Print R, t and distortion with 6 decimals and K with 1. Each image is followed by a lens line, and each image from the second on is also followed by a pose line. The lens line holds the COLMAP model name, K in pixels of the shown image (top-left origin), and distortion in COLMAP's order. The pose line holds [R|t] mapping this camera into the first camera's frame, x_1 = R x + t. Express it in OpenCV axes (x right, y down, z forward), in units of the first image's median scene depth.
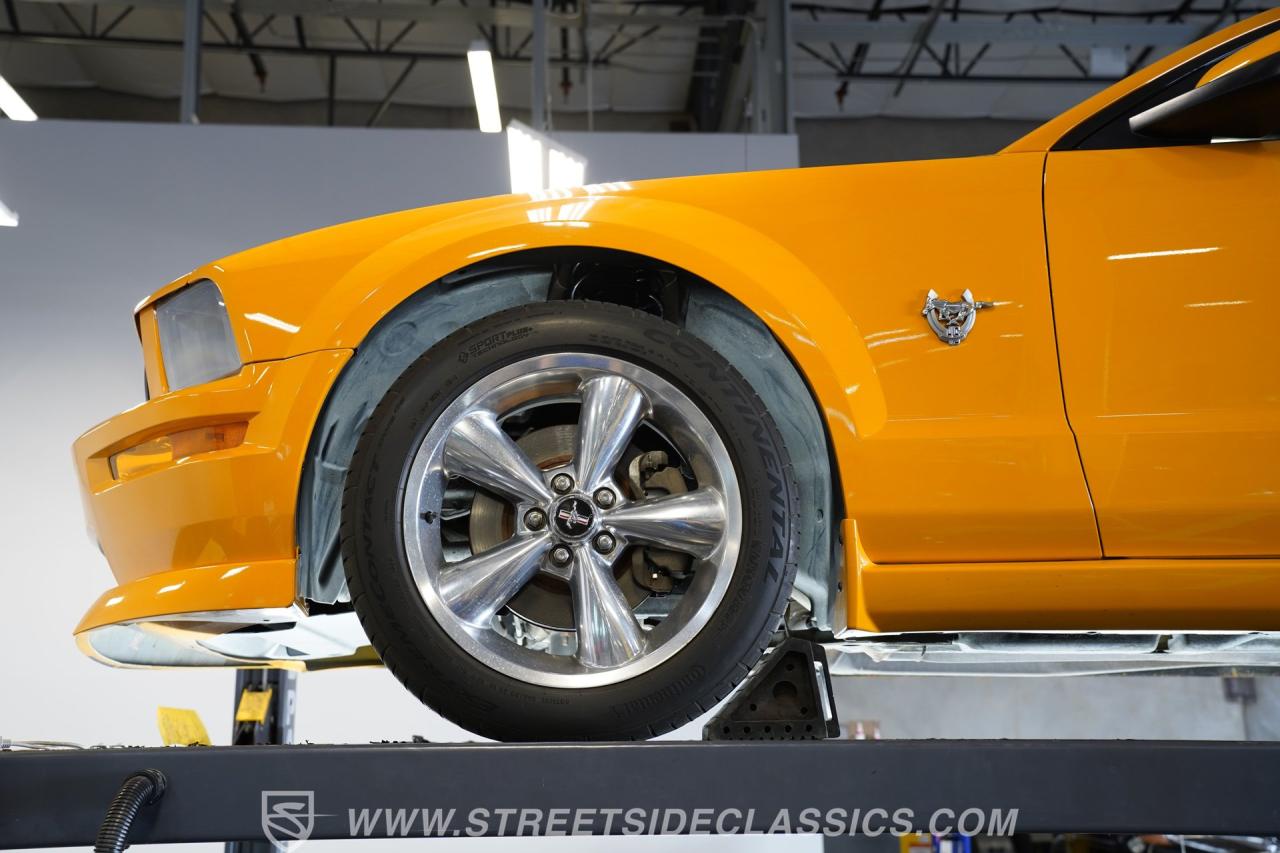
lens RADIAL K [[1371.8, 0, 640.3], [0, 1371.8, 435.5], [0, 0, 1]] dist [0.021612, 0.215571]
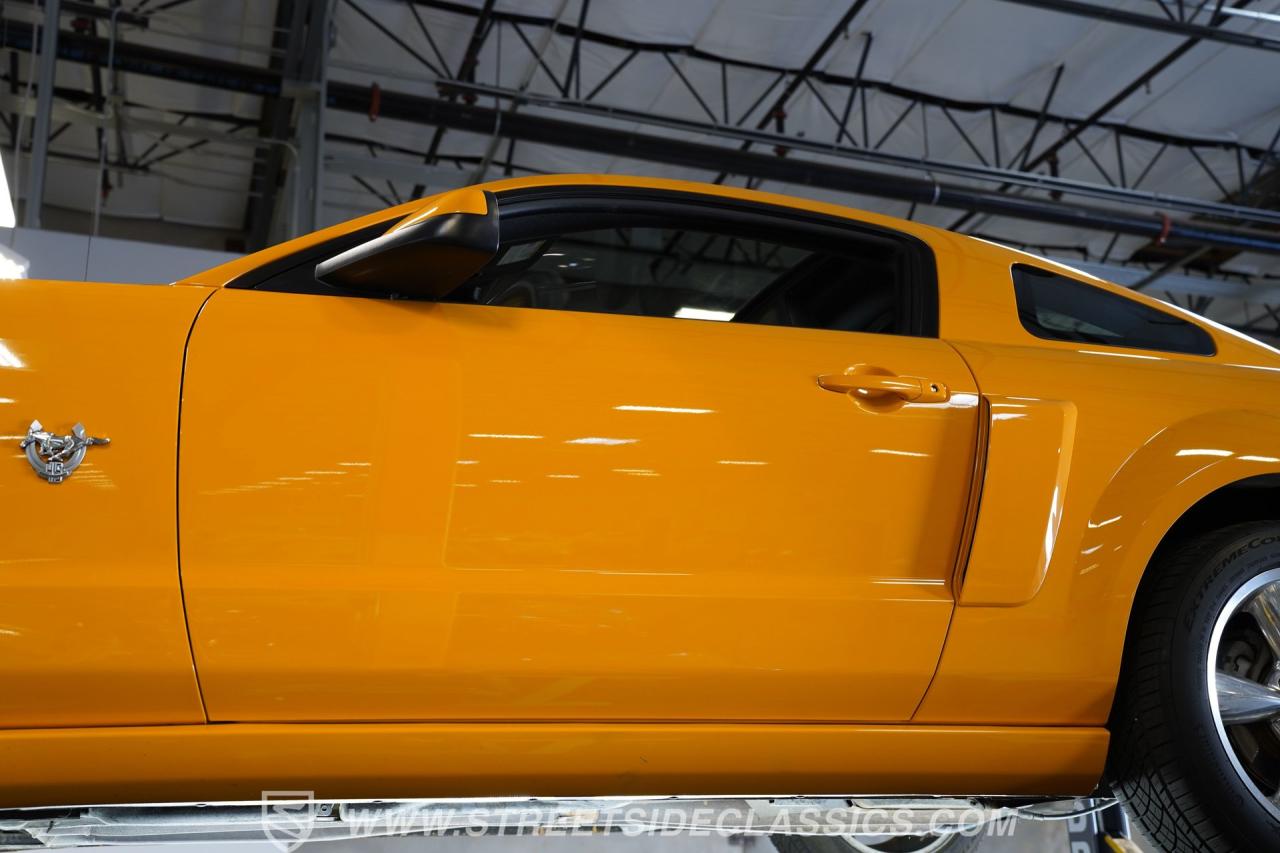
lens RADIAL K [[1371.8, 0, 640.3], [0, 1371.8, 435.5], [0, 0, 1]] dist [0.021612, 0.215571]
pose [[0.962245, 0.071961, 0.262501, 0.066214], [-0.045908, 0.993510, -0.104070, -0.003570], [-0.268286, 0.088090, 0.959303, 0.002881]]
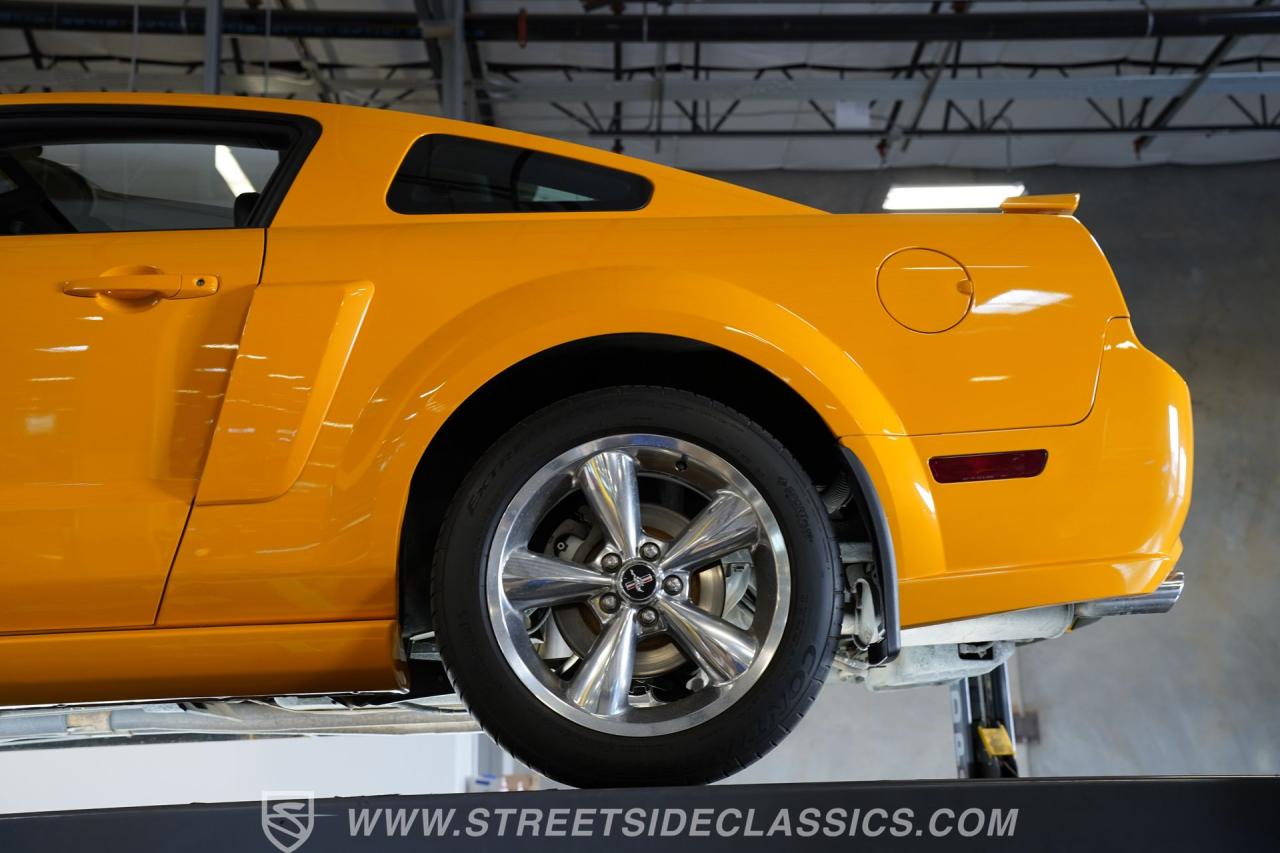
lens RADIAL K [[1371.8, 0, 640.3], [0, 1371.8, 435.5], [0, 0, 1]] dist [0.021612, 0.215571]
pose [[0.999643, -0.024040, -0.011685, 0.186664], [0.023636, 0.999158, -0.033538, -0.003712], [0.012481, 0.033249, 0.999369, -0.006213]]
